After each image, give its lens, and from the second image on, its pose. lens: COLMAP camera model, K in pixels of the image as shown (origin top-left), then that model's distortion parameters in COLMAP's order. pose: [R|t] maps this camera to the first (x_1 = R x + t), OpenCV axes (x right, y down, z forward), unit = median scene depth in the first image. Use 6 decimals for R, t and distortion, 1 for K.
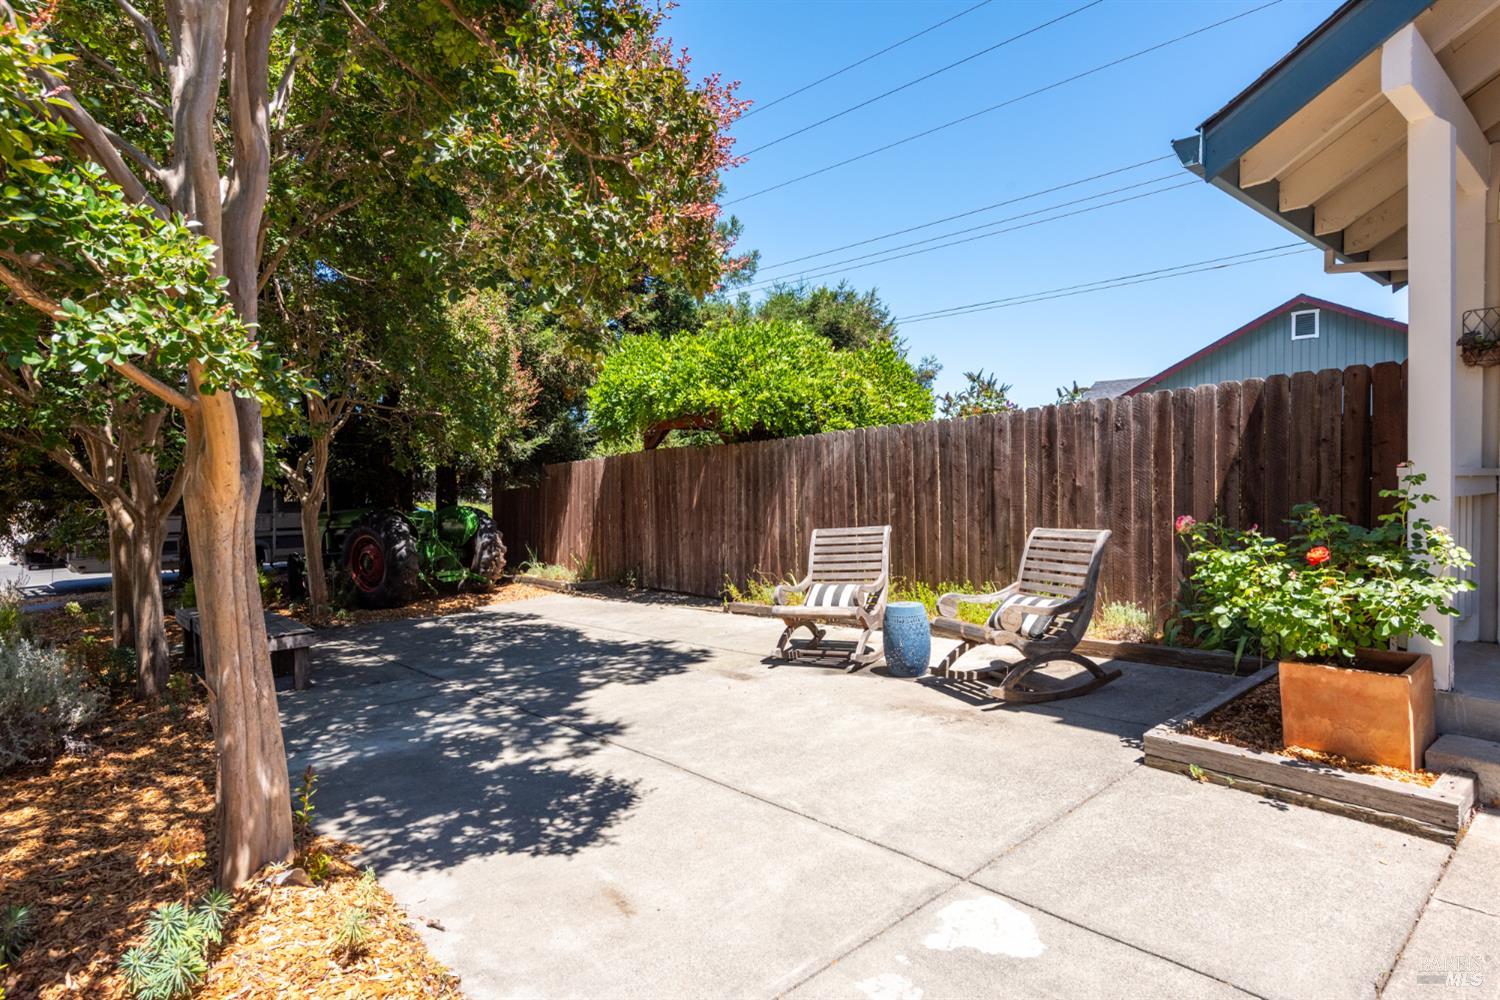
lens RADIAL K [[824.6, 0, 749.3], [0, 824.6, 497.5], [0, 0, 1]] dist [0.026075, -0.011849]
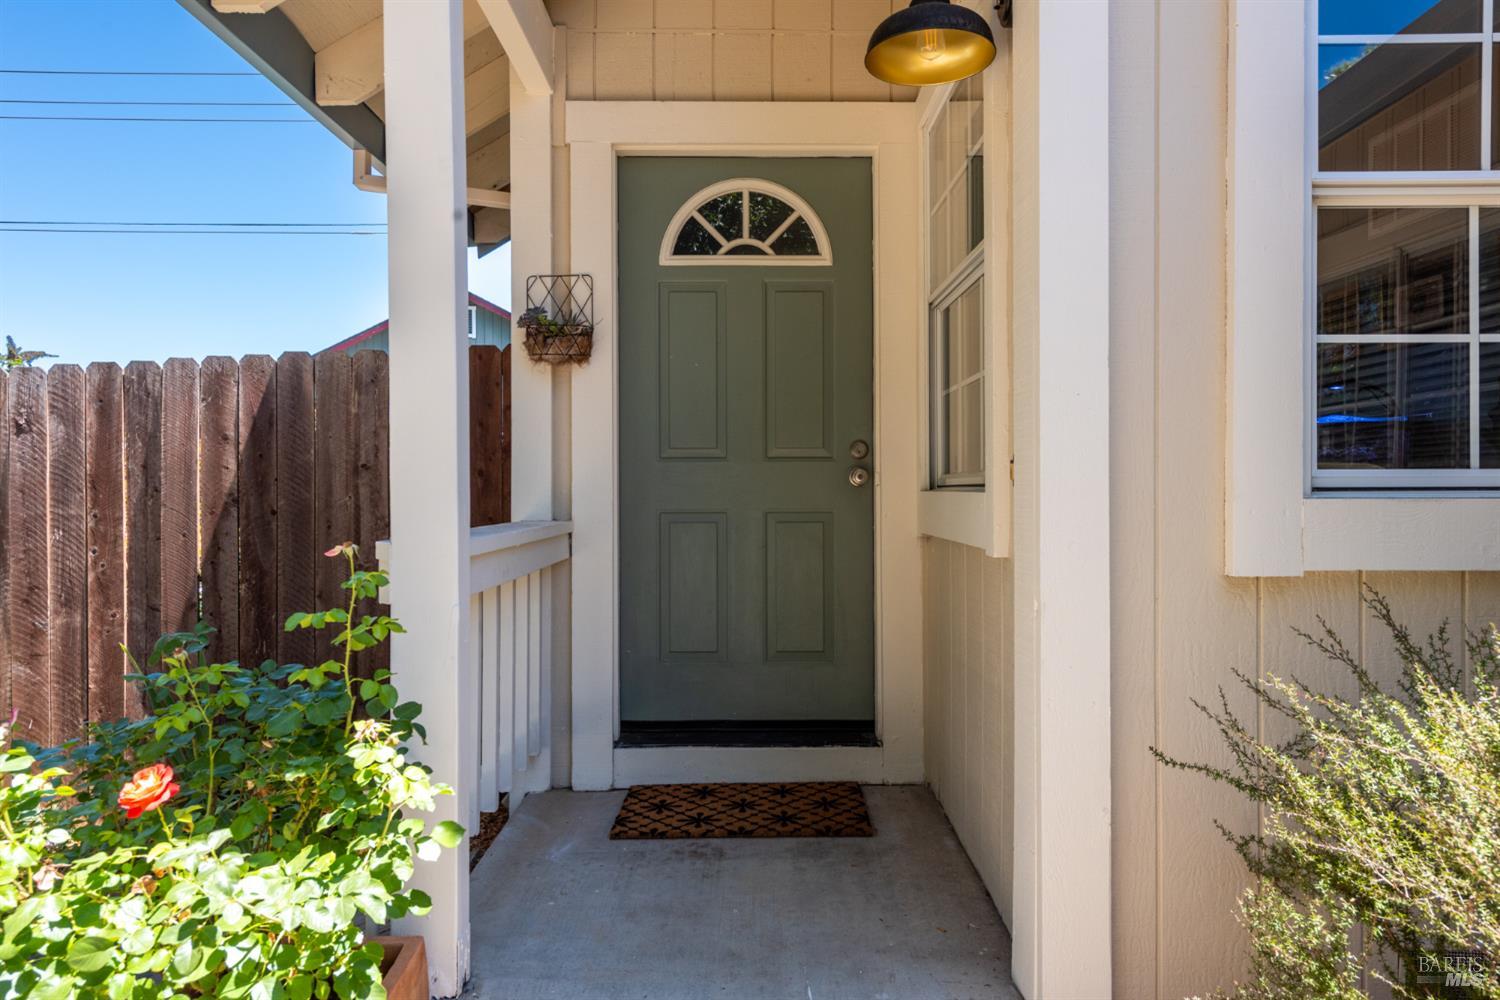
lens RADIAL K [[1023.5, 0, 752.7], [0, 1023.5, 485.5], [0, 0, 1]] dist [0.032525, -0.020627]
pose [[0.662252, 0.007945, 0.749239, 0.320446], [0.012732, 0.999680, -0.021854, -0.035509], [-0.749173, 0.024012, 0.661939, 0.297210]]
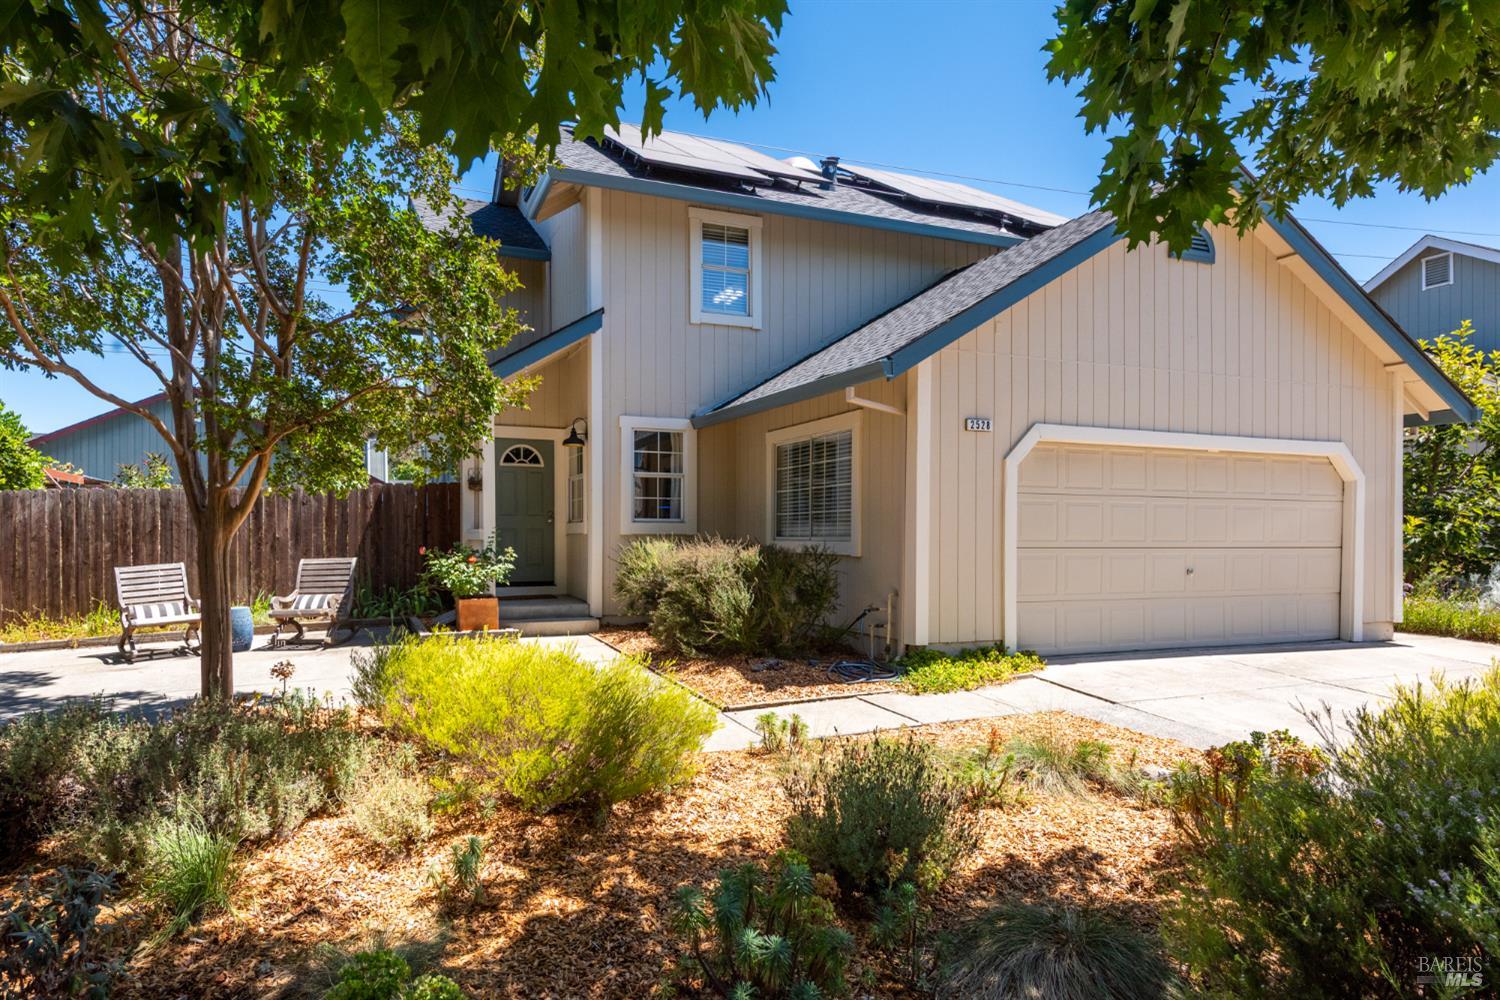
lens RADIAL K [[824.6, 0, 665.2], [0, 824.6, 531.9], [0, 0, 1]] dist [0.026075, -0.011849]
pose [[0.374053, 0.016578, 0.927259, -1.042328], [0.015264, 0.999595, -0.024029, 0.033534], [-0.927282, 0.023142, 0.373648, -0.407379]]
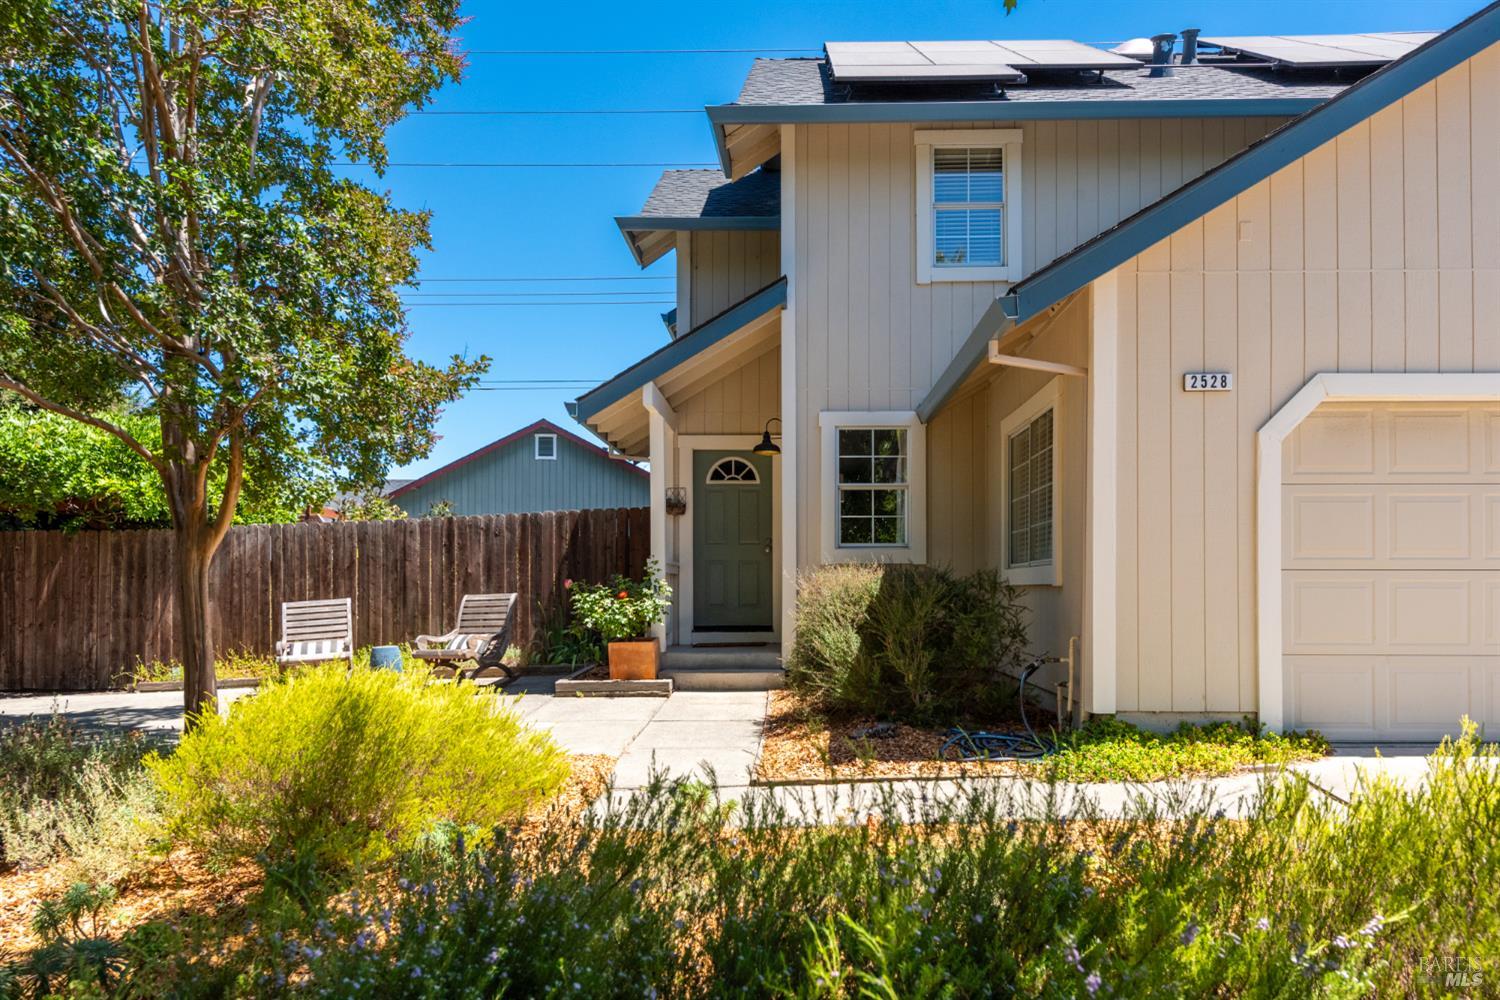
lens RADIAL K [[1023.5, 0, 767.2], [0, 1023.5, 567.7], [0, 0, 1]] dist [0.032525, -0.020627]
pose [[0.682143, 0.022943, 0.730859, -0.717847], [0.011373, 0.999054, -0.041978, 0.075080], [-0.731130, 0.036947, 0.681237, -0.789230]]
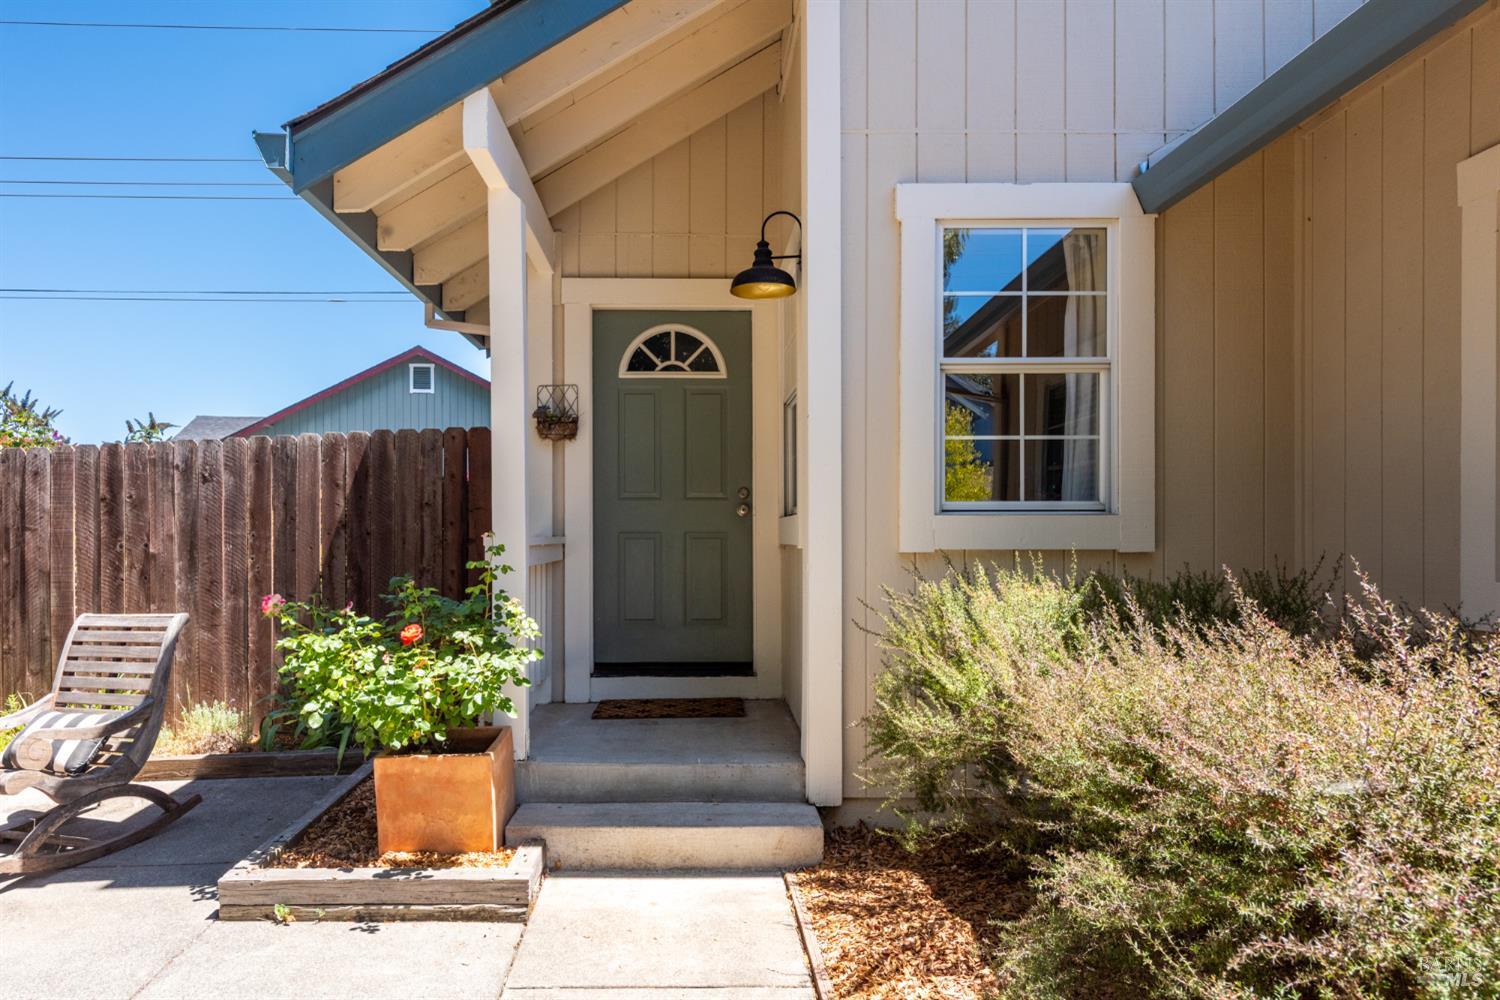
lens RADIAL K [[1009.1, 0, 700.2], [0, 1009.1, 529.4], [0, 0, 1]] dist [0.019523, -0.012029]
pose [[0.656874, 0.011716, 0.753909, 0.036953], [0.011666, 0.999602, -0.025699, -0.007584], [-0.753910, 0.025676, 0.656476, 0.024024]]
